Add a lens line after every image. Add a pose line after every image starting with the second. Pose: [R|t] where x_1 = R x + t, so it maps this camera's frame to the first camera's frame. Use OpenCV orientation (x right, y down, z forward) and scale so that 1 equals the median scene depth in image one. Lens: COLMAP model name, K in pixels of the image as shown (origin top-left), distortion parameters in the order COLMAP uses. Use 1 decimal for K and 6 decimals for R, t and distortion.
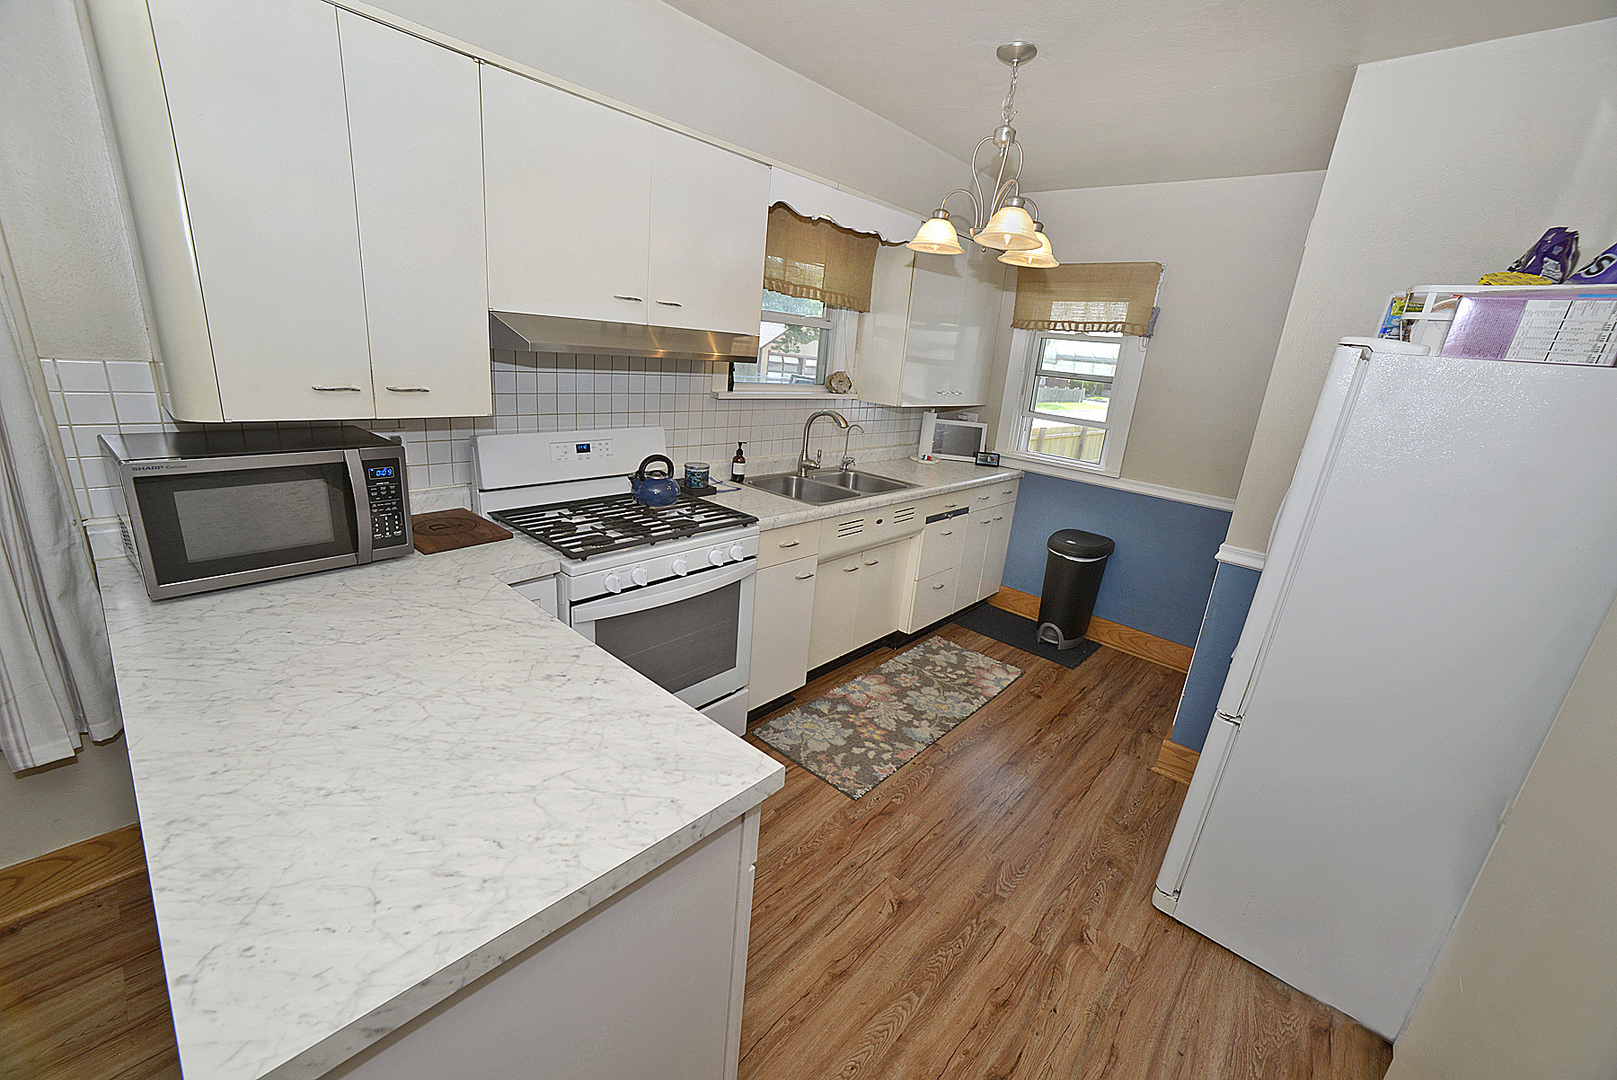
lens RADIAL K [[651.8, 0, 808.5], [0, 651.8, 540.0], [0, 0, 1]] dist [-0.052291, 0.023639]
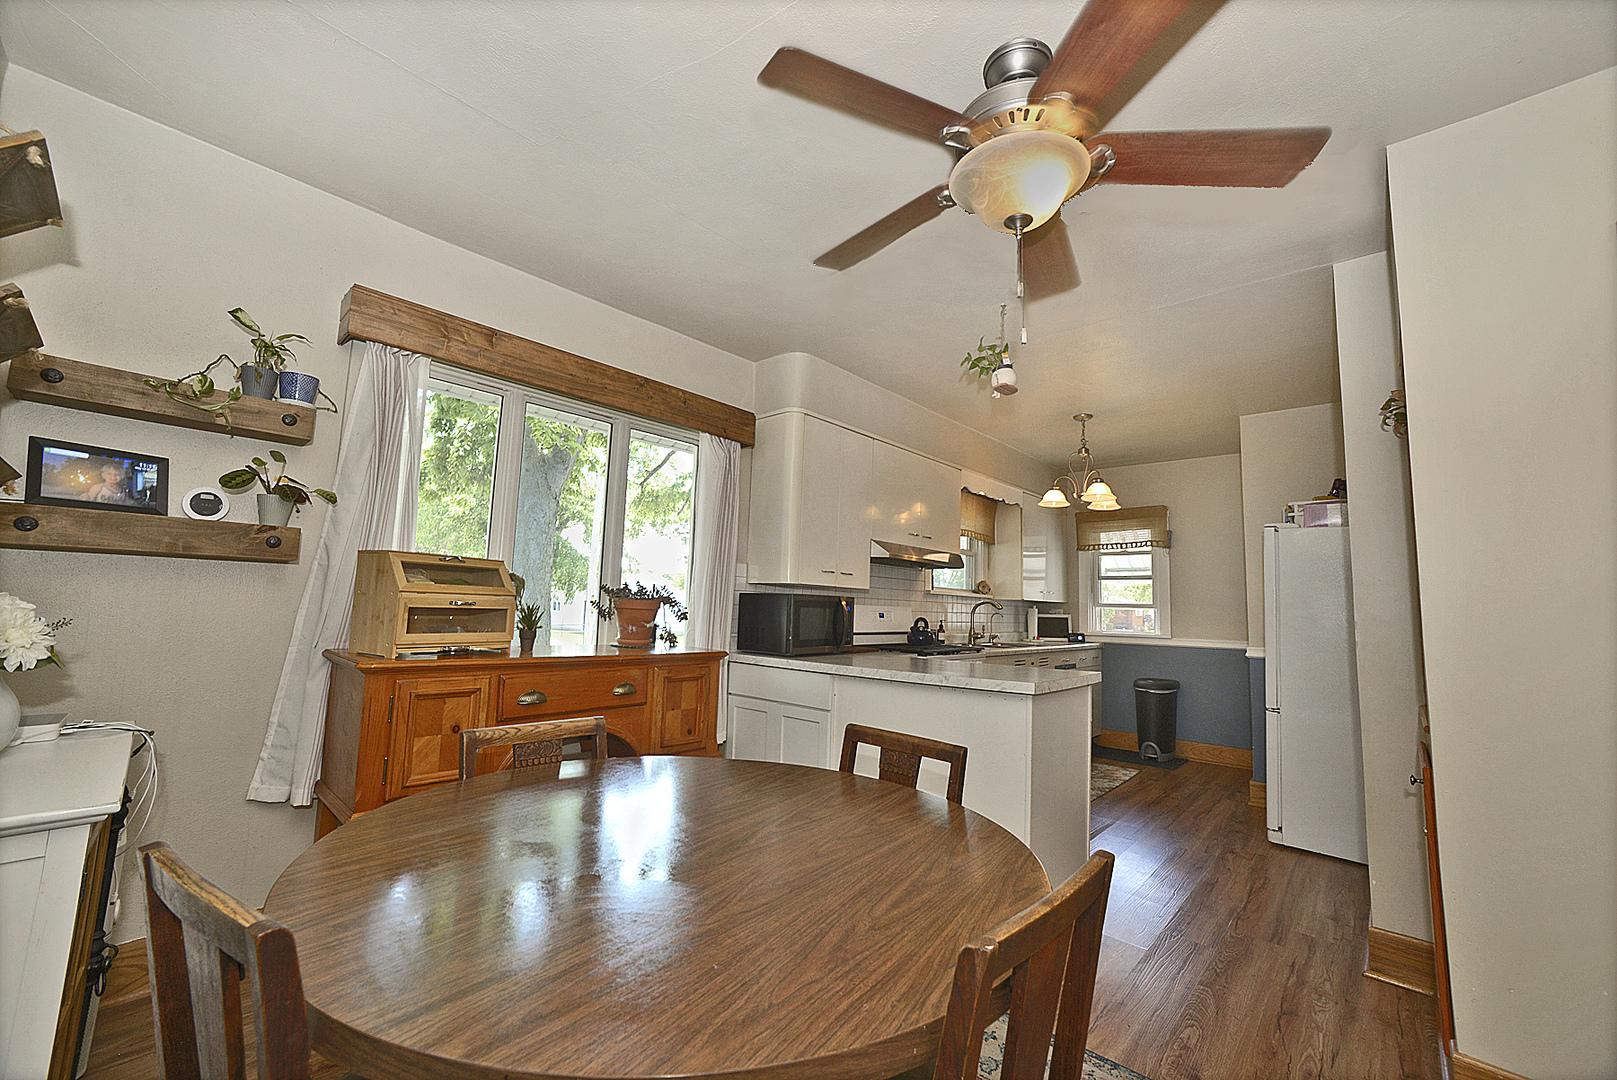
lens RADIAL K [[651.8, 0, 808.5], [0, 651.8, 540.0], [0, 0, 1]] dist [-0.052291, 0.023639]
pose [[0.998426, -0.055953, -0.003914, -0.376374], [0.050040, 0.920085, -0.388509, 0.254239], [0.025339, 0.387701, 0.921437, -0.536072]]
